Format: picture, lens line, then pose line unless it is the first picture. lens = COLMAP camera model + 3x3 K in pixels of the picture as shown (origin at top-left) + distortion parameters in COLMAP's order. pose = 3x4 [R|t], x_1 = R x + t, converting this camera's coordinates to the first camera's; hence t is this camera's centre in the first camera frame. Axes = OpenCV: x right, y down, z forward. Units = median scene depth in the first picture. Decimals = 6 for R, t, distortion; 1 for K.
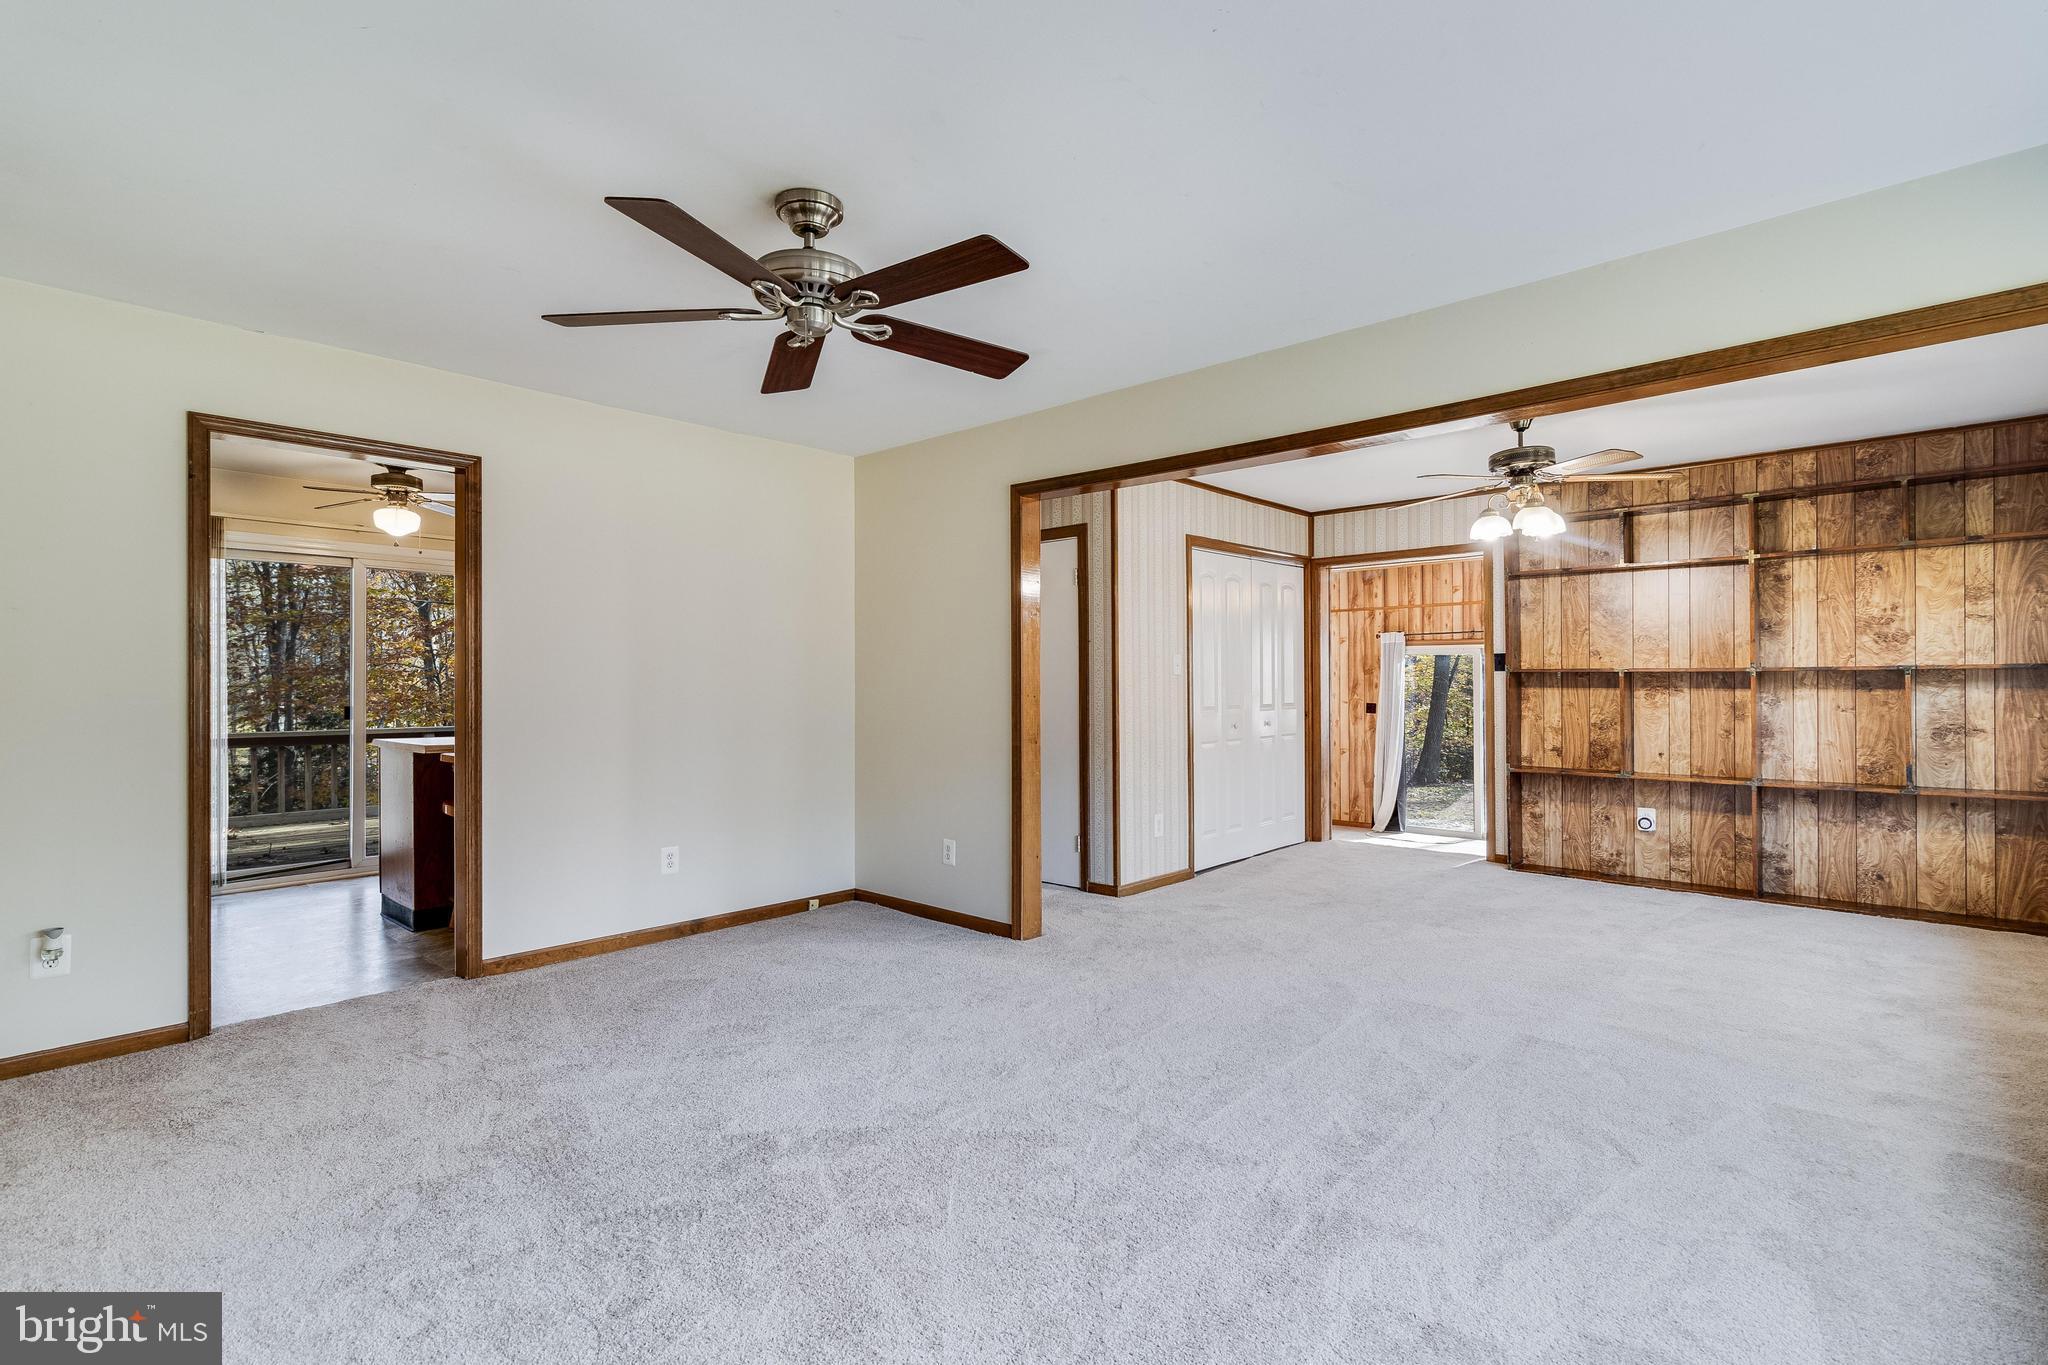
lens RADIAL K [[964.0, 0, 1020.9], [0, 964.0, 682.6], [0, 0, 1]] dist [0.005671, -0.000363]
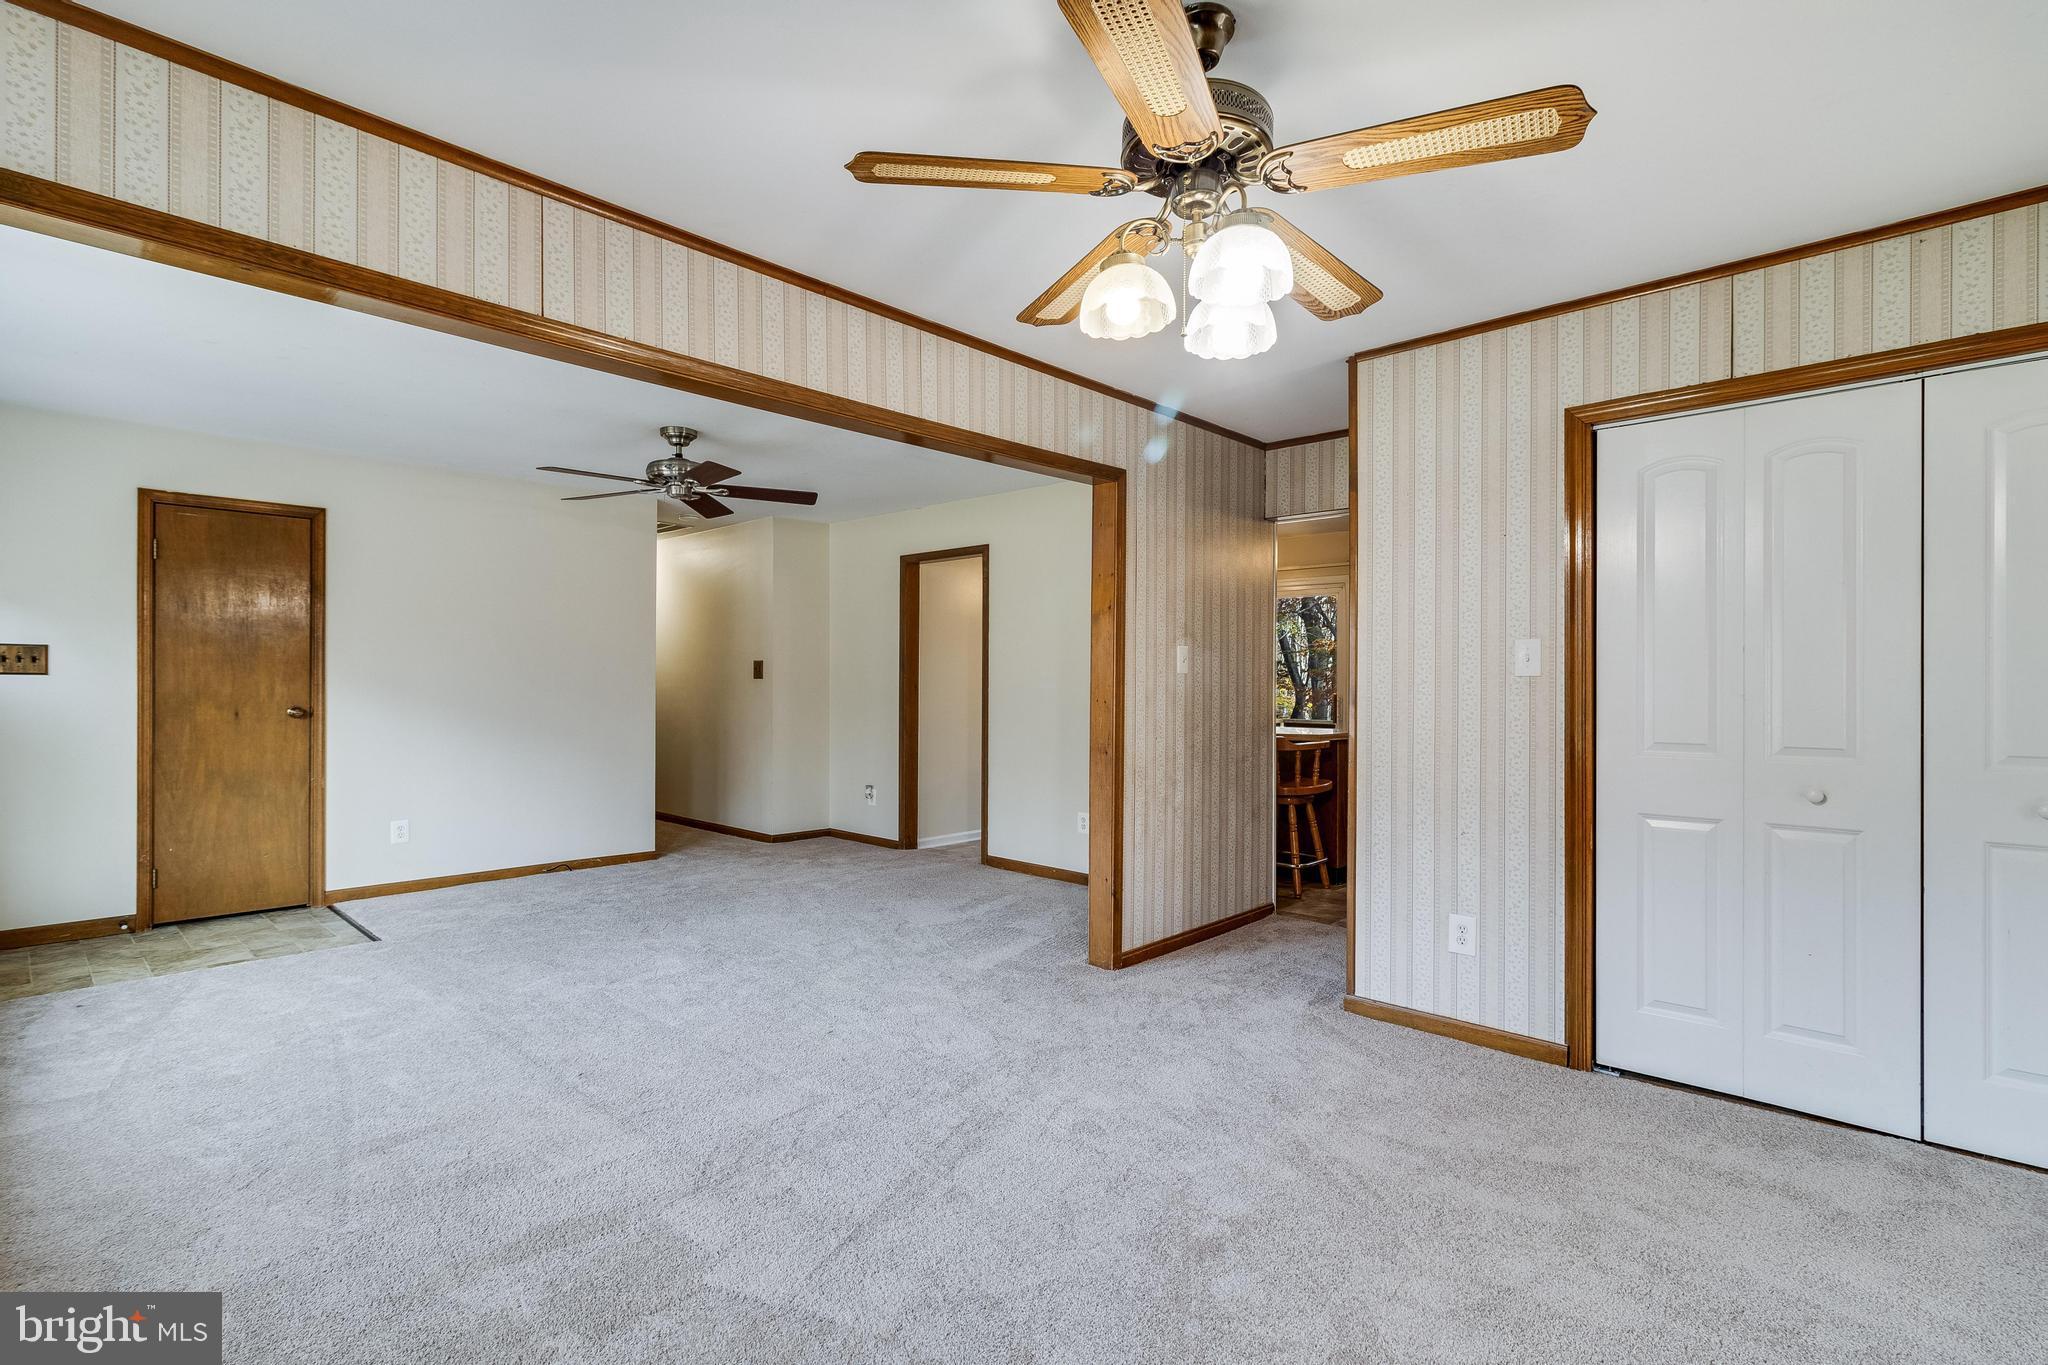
lens RADIAL K [[964.0, 0, 1014.5], [0, 964.0, 691.7], [0, 0, 1]] dist [0.005671, -0.000363]
pose [[-0.000182, 0.014661, -0.999892, 0.762764], [-0.006625, 0.999871, 0.014662, -0.005919], [0.999978, 0.006627, -0.000085, 0.764793]]
